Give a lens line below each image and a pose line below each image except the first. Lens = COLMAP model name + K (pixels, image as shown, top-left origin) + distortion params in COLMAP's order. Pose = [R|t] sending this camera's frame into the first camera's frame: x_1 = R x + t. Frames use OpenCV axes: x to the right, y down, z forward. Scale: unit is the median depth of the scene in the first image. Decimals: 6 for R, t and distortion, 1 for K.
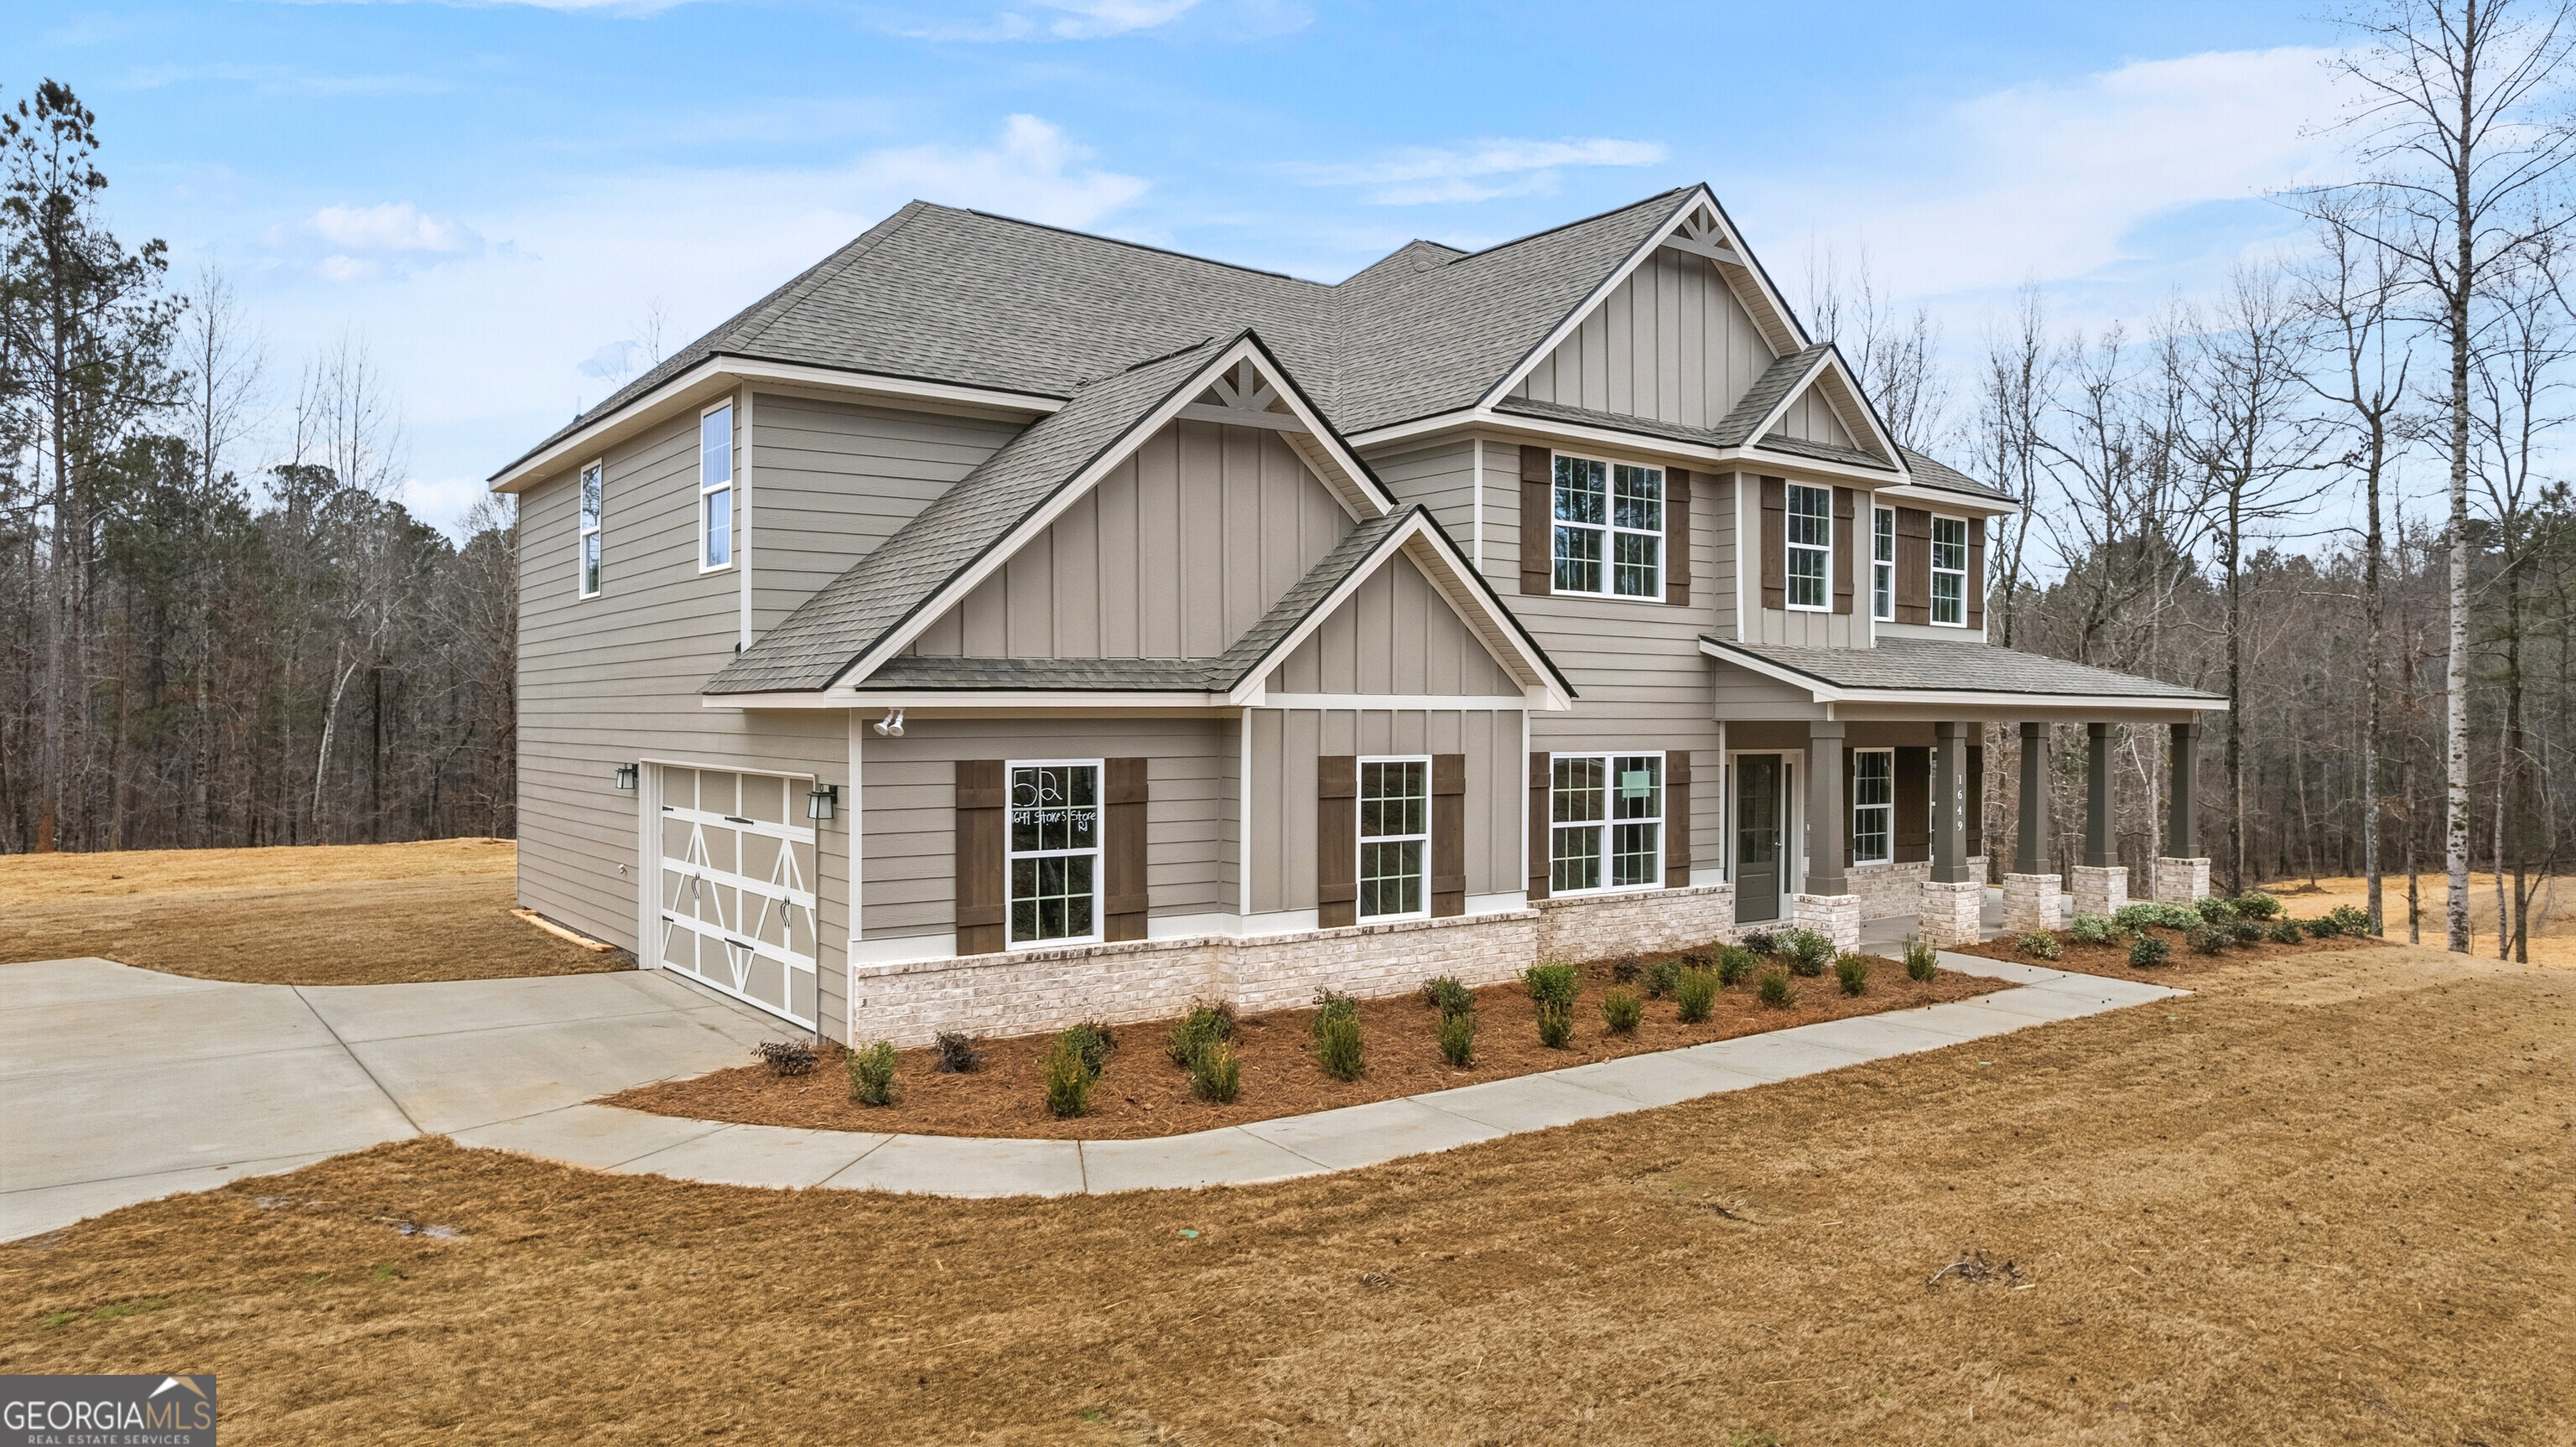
lens RADIAL K [[1650.5, 0, 1279.9], [0, 1650.5, 739.9], [0, 0, 1]] dist [-0.068280, 0.058709]
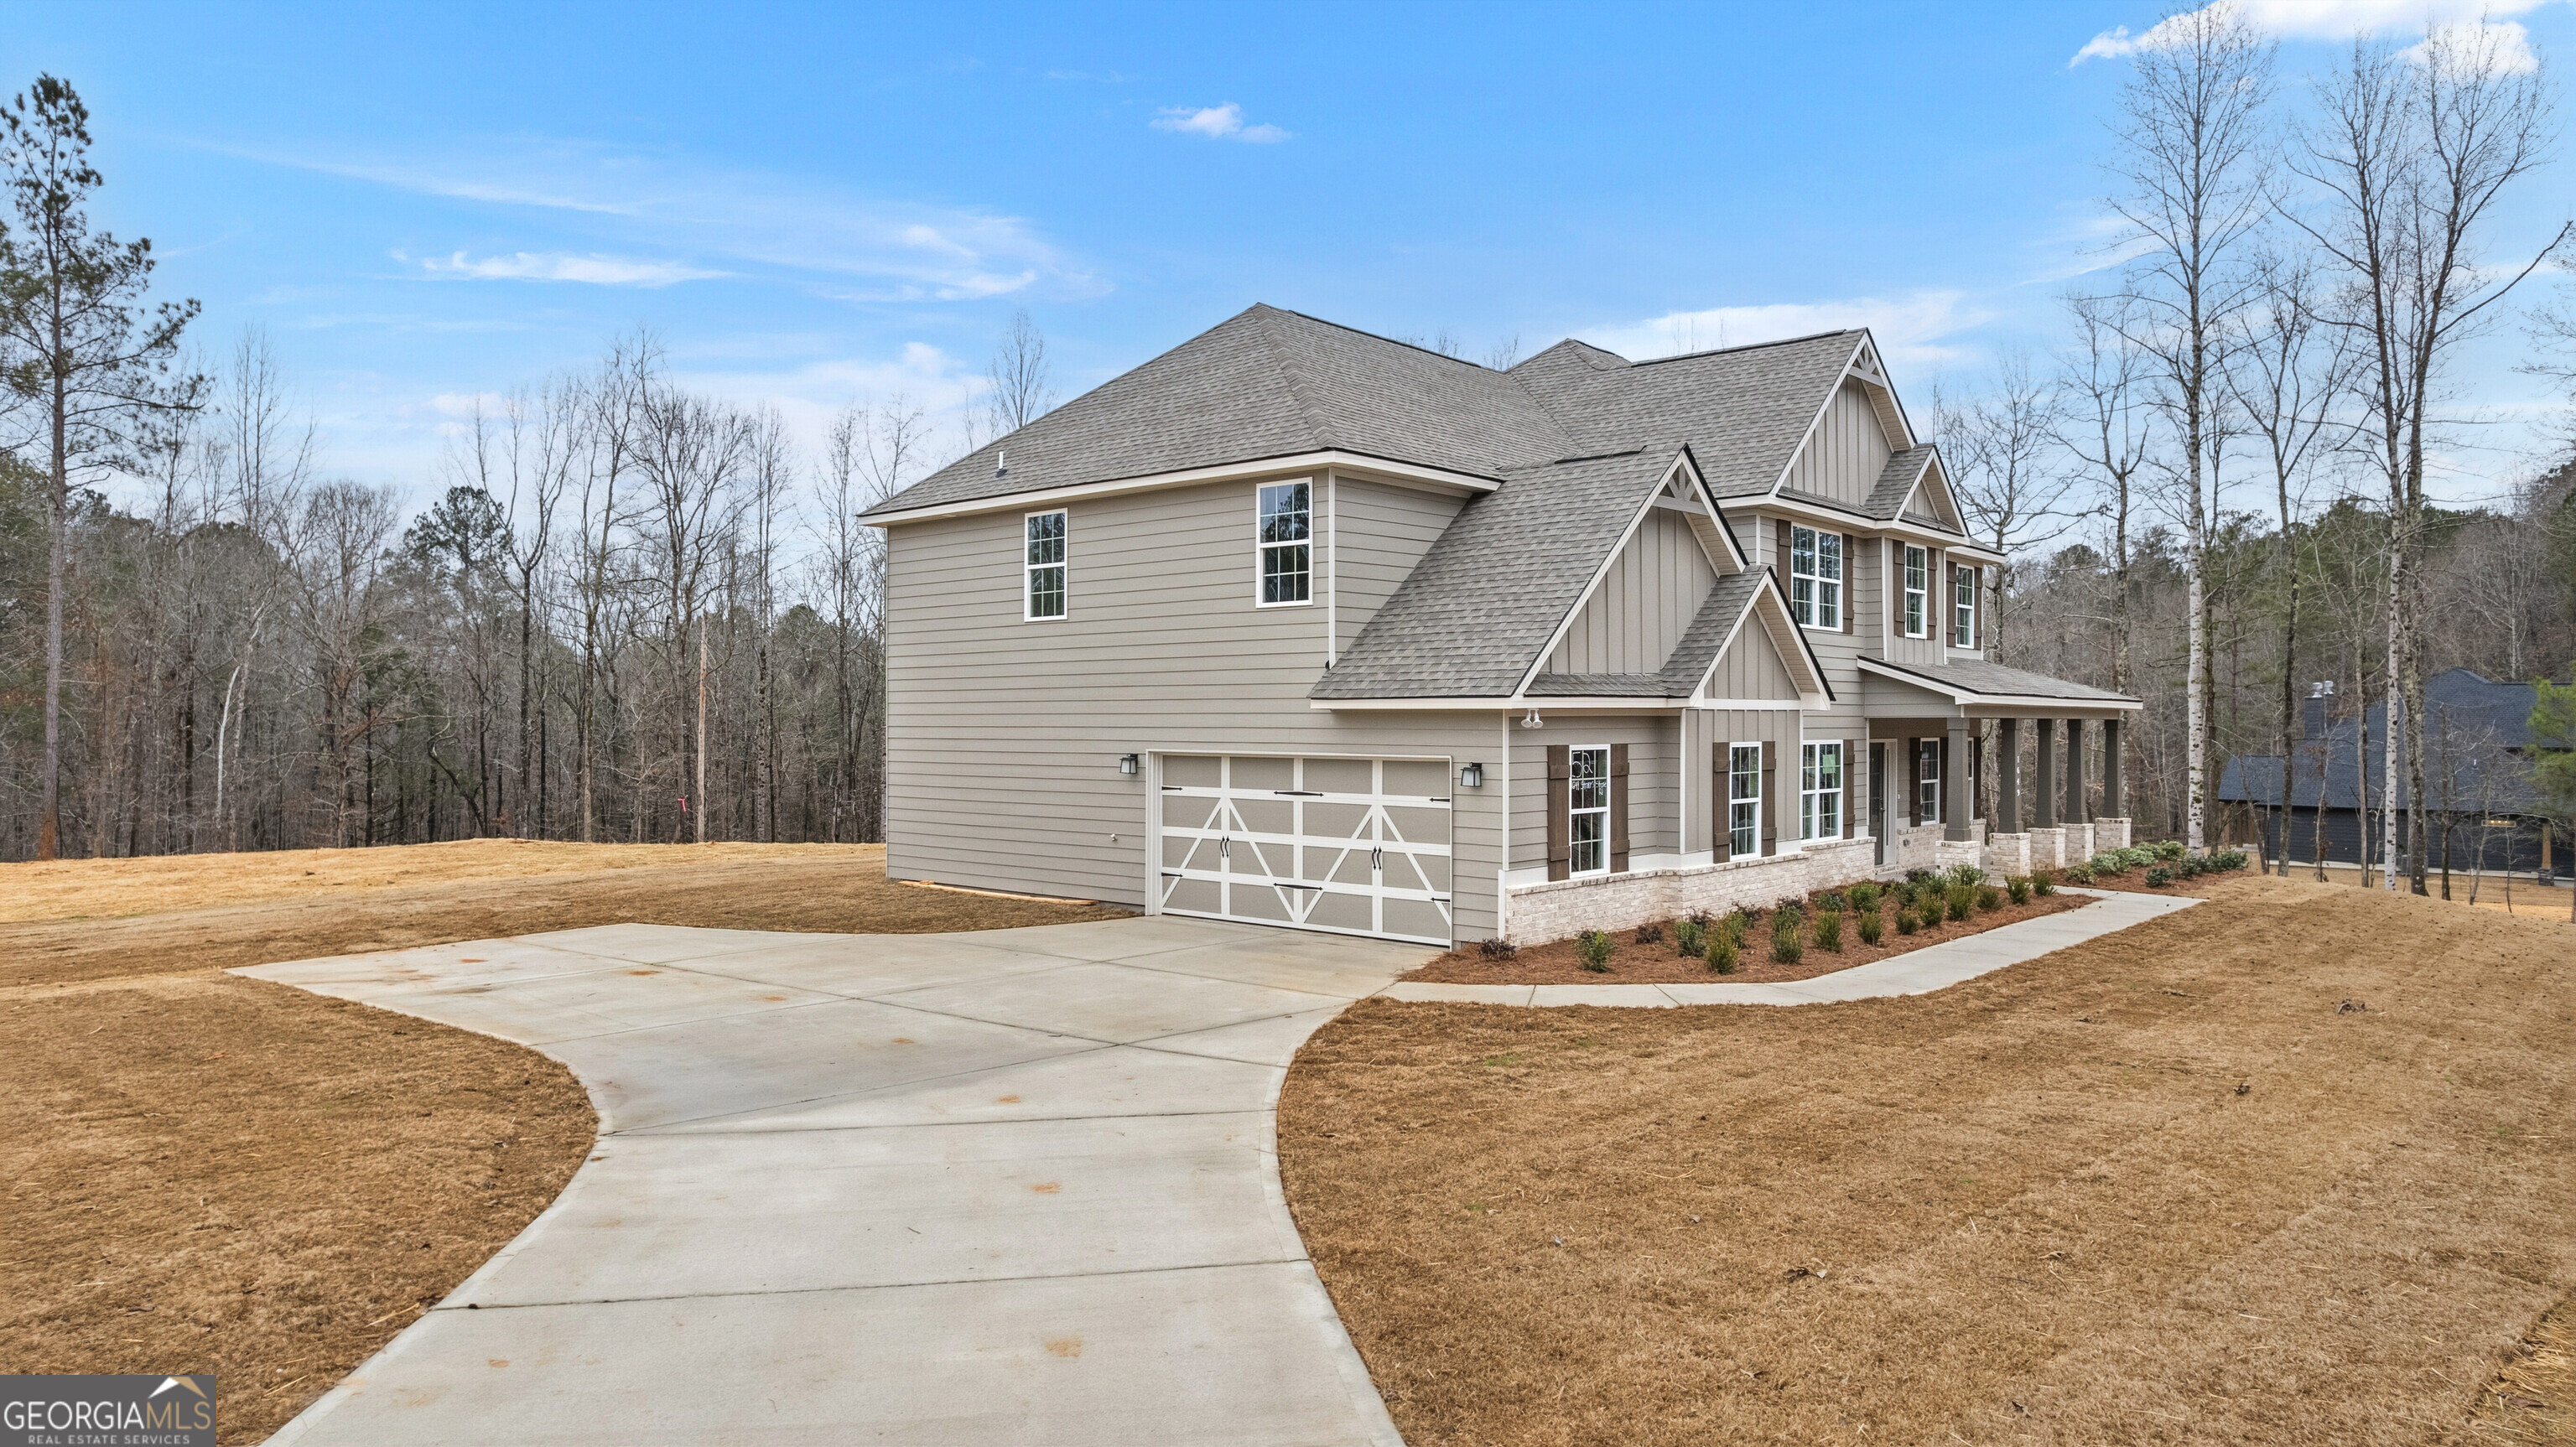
lens RADIAL K [[1650.5, 0, 1279.9], [0, 1650.5, 739.9], [0, 0, 1]] dist [-0.068280, 0.058709]
pose [[0.980280, -0.005653, 0.197534, -0.536116], [0.005996, 0.999981, -0.001138, 0.006085], [-0.197524, 0.002300, 0.980295, -0.271421]]
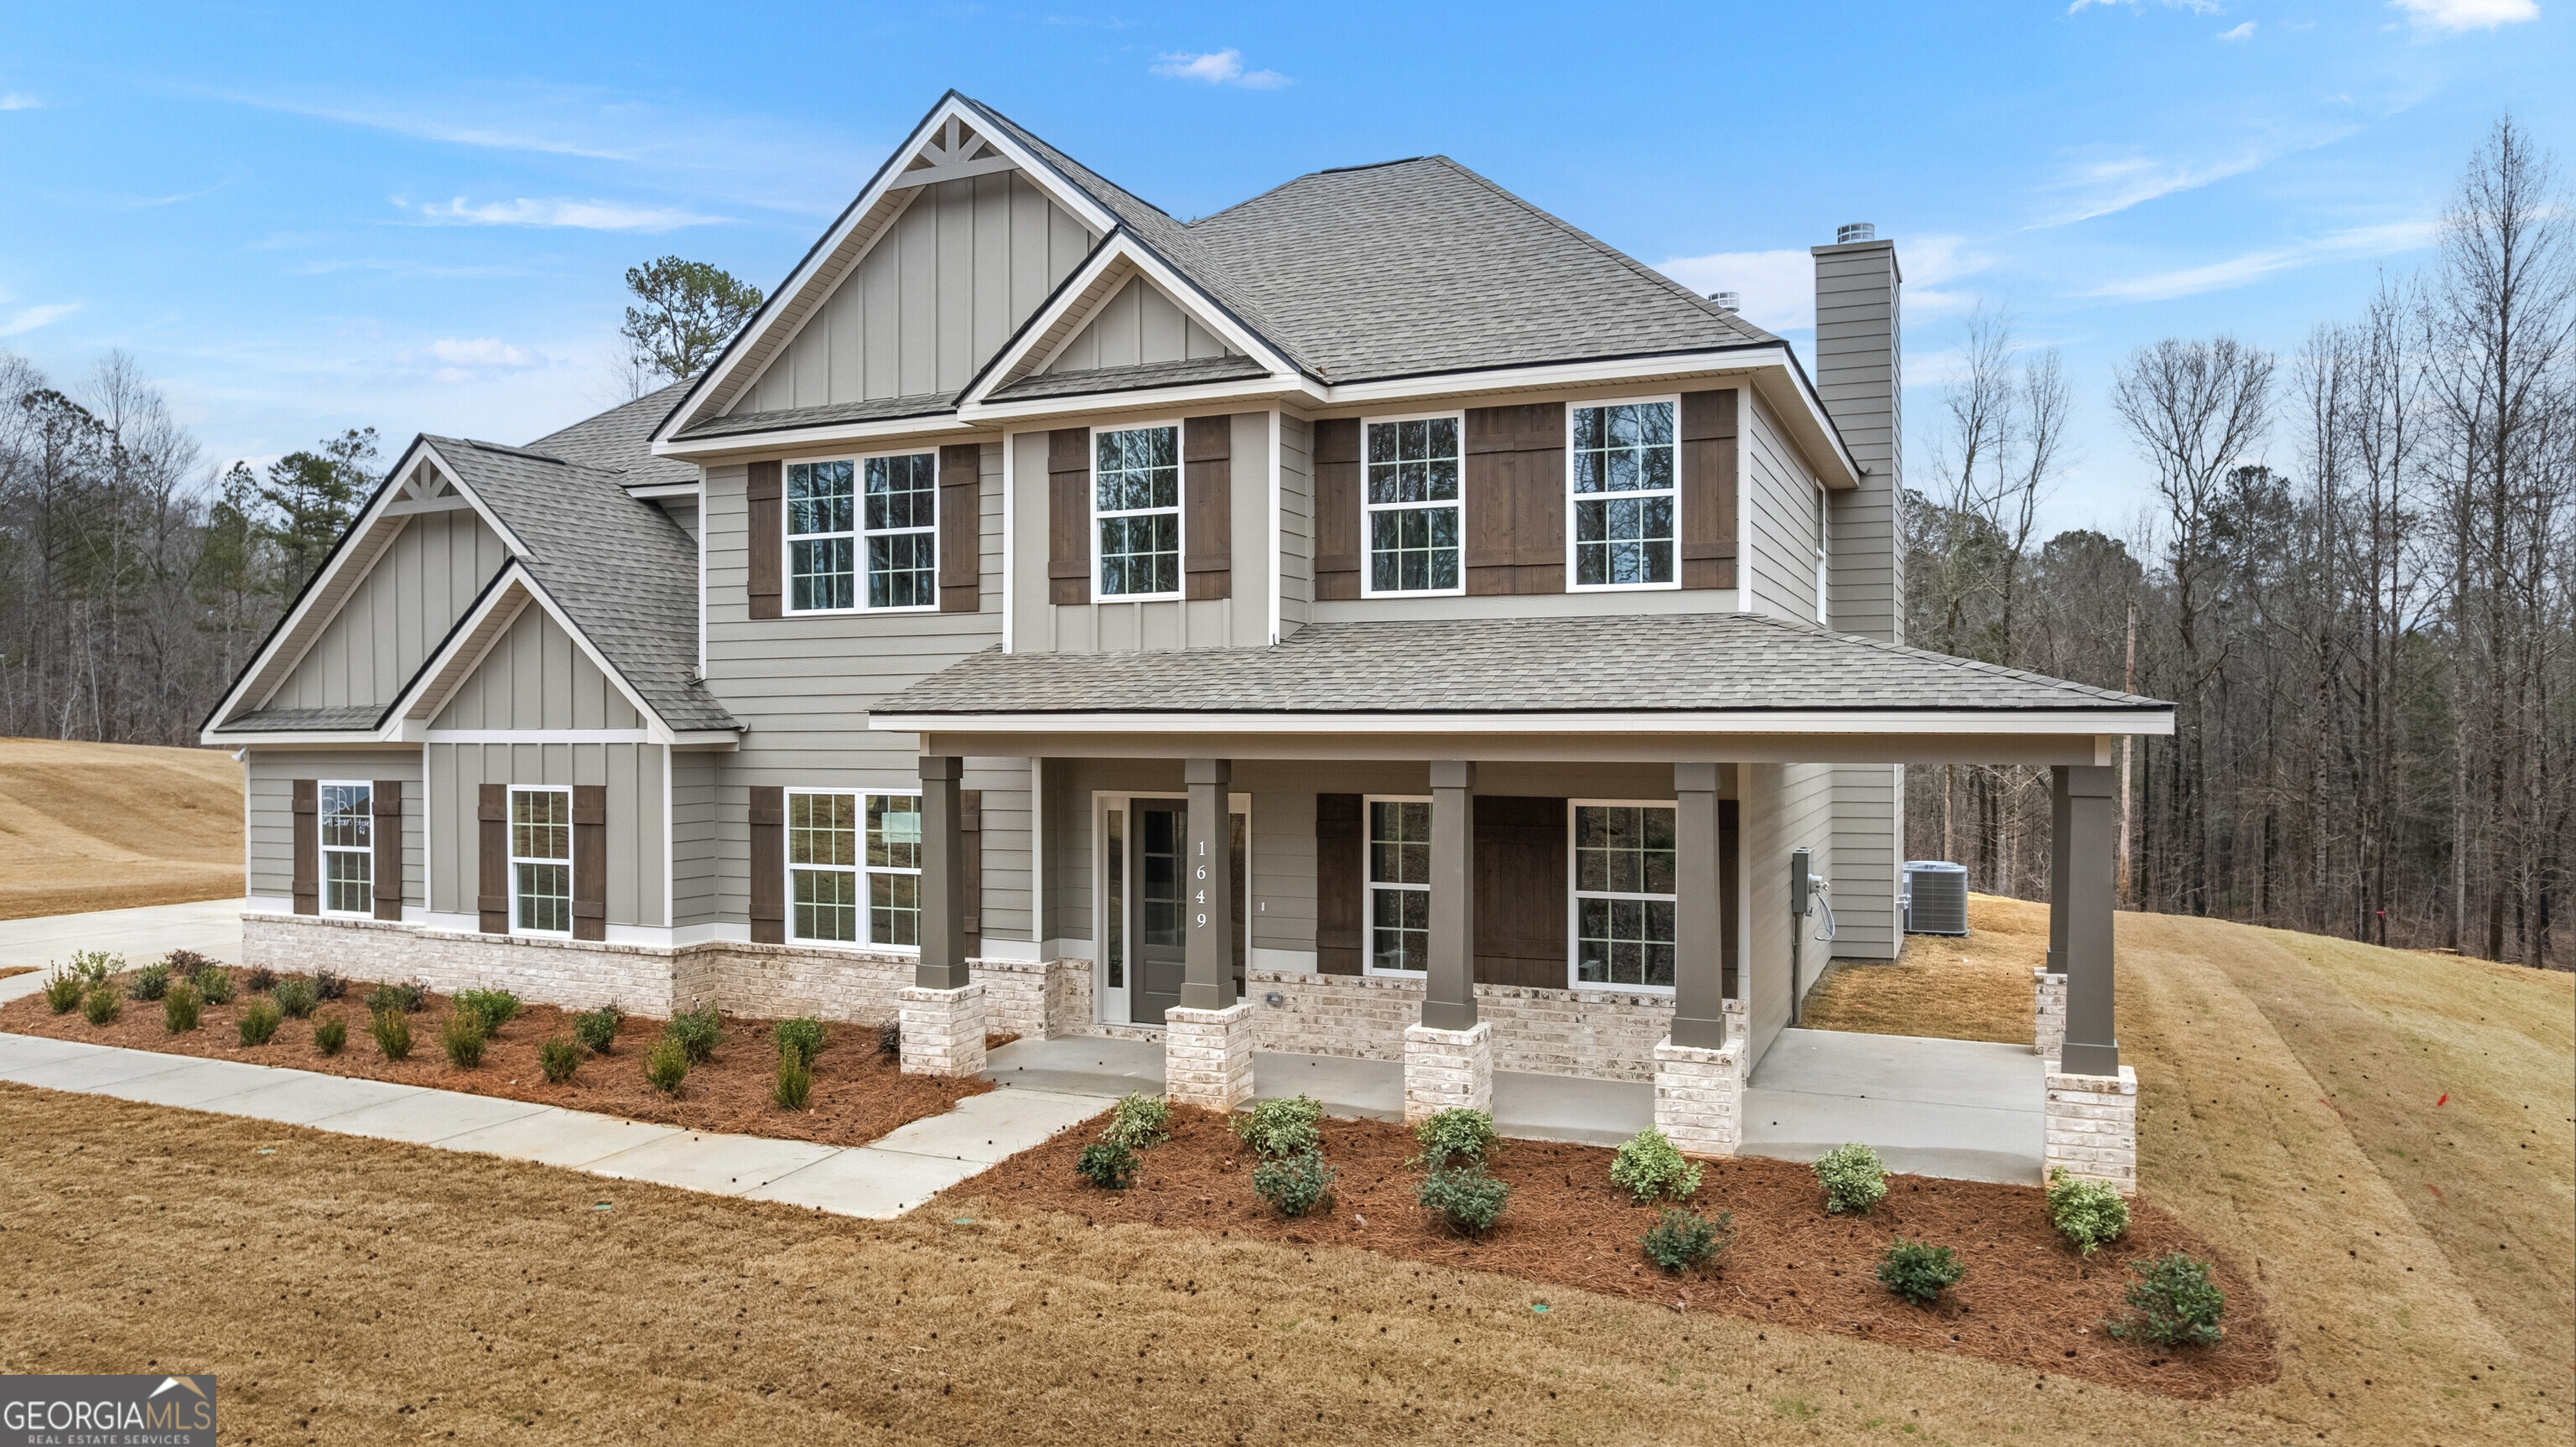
lens RADIAL K [[1650.5, 0, 1279.9], [0, 1650.5, 739.9], [0, 0, 1]] dist [-0.068280, 0.058709]
pose [[0.493373, 0.004967, -0.869804, 1.116765], [-0.005444, 0.999982, 0.002622, -0.023198], [0.869801, 0.003441, 0.493391, 0.795097]]
